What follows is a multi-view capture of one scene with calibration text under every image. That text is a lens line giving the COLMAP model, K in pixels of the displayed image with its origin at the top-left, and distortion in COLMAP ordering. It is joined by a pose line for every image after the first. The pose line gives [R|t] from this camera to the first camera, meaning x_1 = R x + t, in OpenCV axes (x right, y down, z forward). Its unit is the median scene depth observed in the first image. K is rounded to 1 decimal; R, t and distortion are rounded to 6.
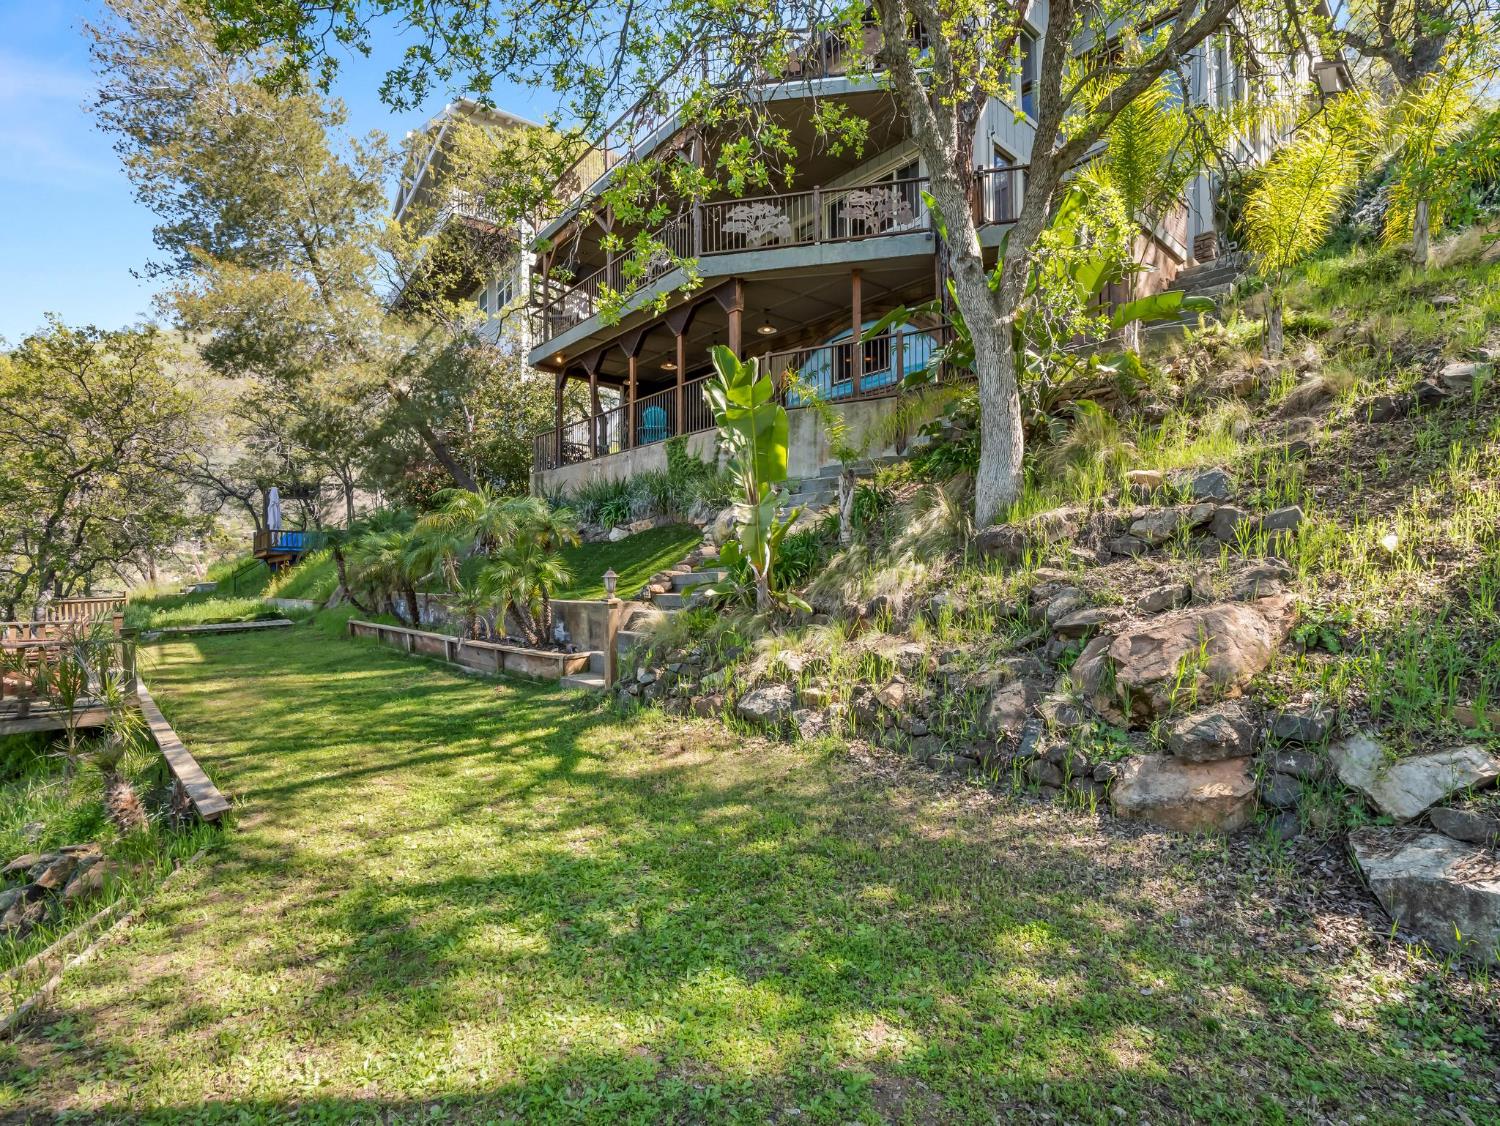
lens RADIAL K [[719.6, 0, 741.9], [0, 719.6, 560.1], [0, 0, 1]] dist [0.006049, -0.016122]
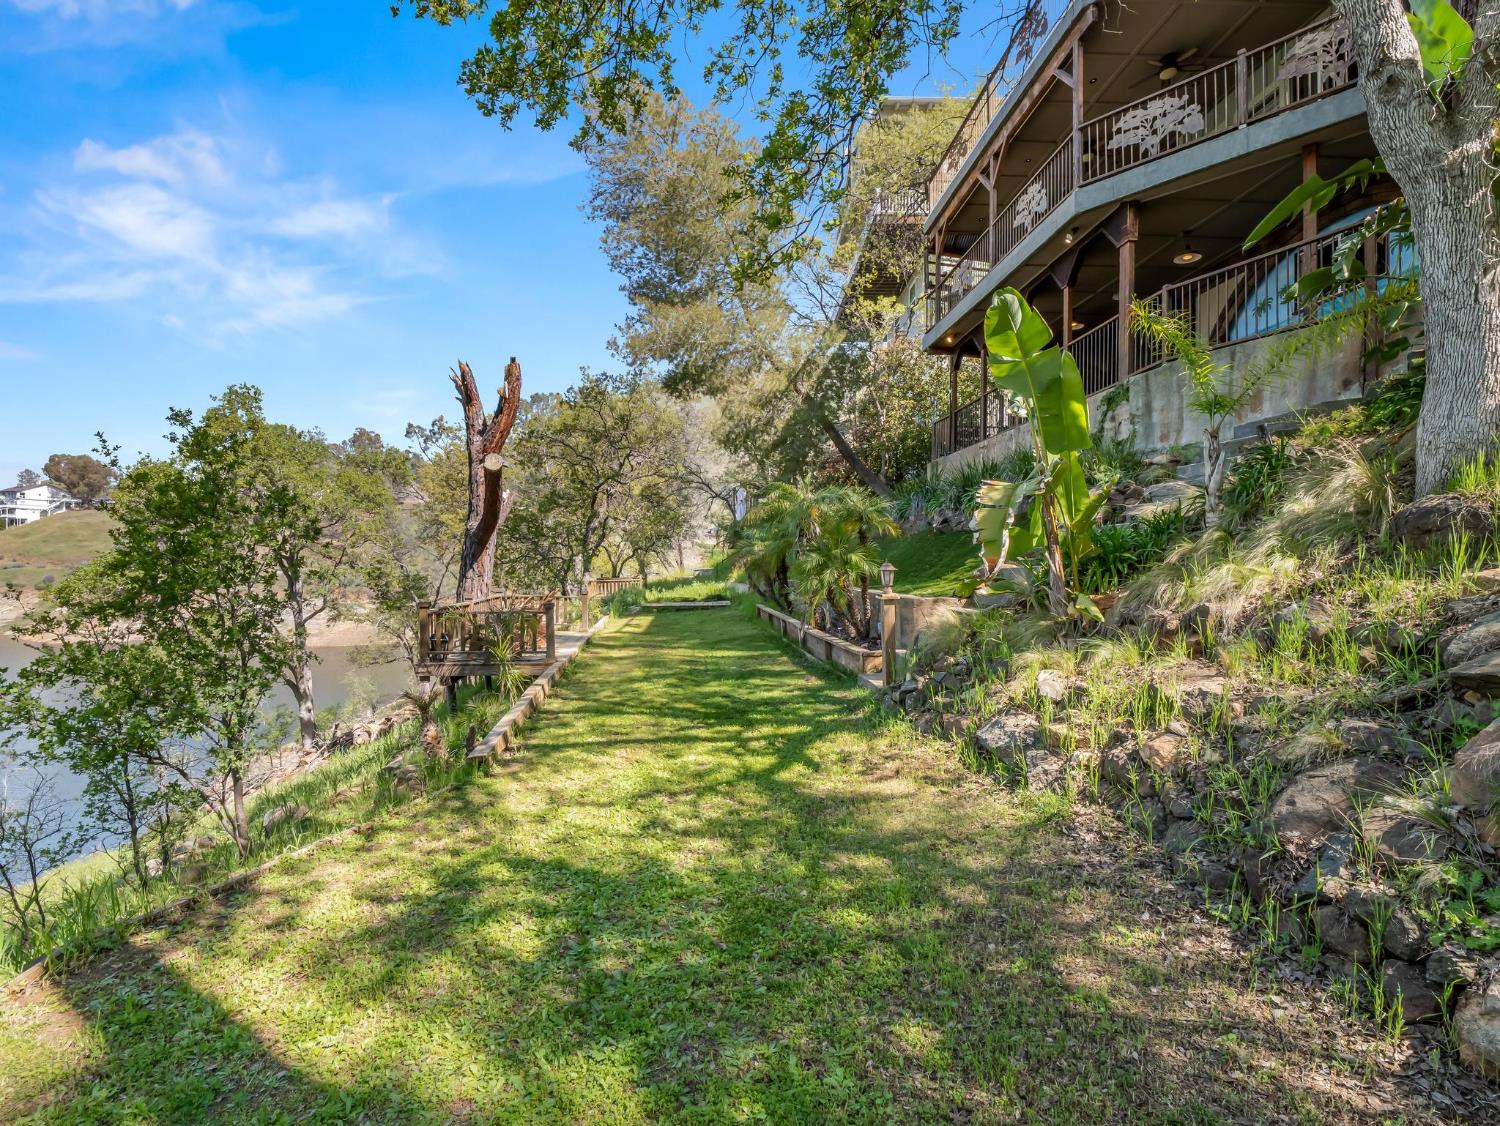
lens RADIAL K [[722.8, 0, 744.2], [0, 722.8, 563.4], [0, 0, 1]] dist [-0.015852, -0.000042]
pose [[0.811687, 0.011618, -0.583977, 0.262053], [-0.000859, 0.999825, 0.018697, -0.002304], [0.584091, -0.014675, 0.811555, 0.202081]]
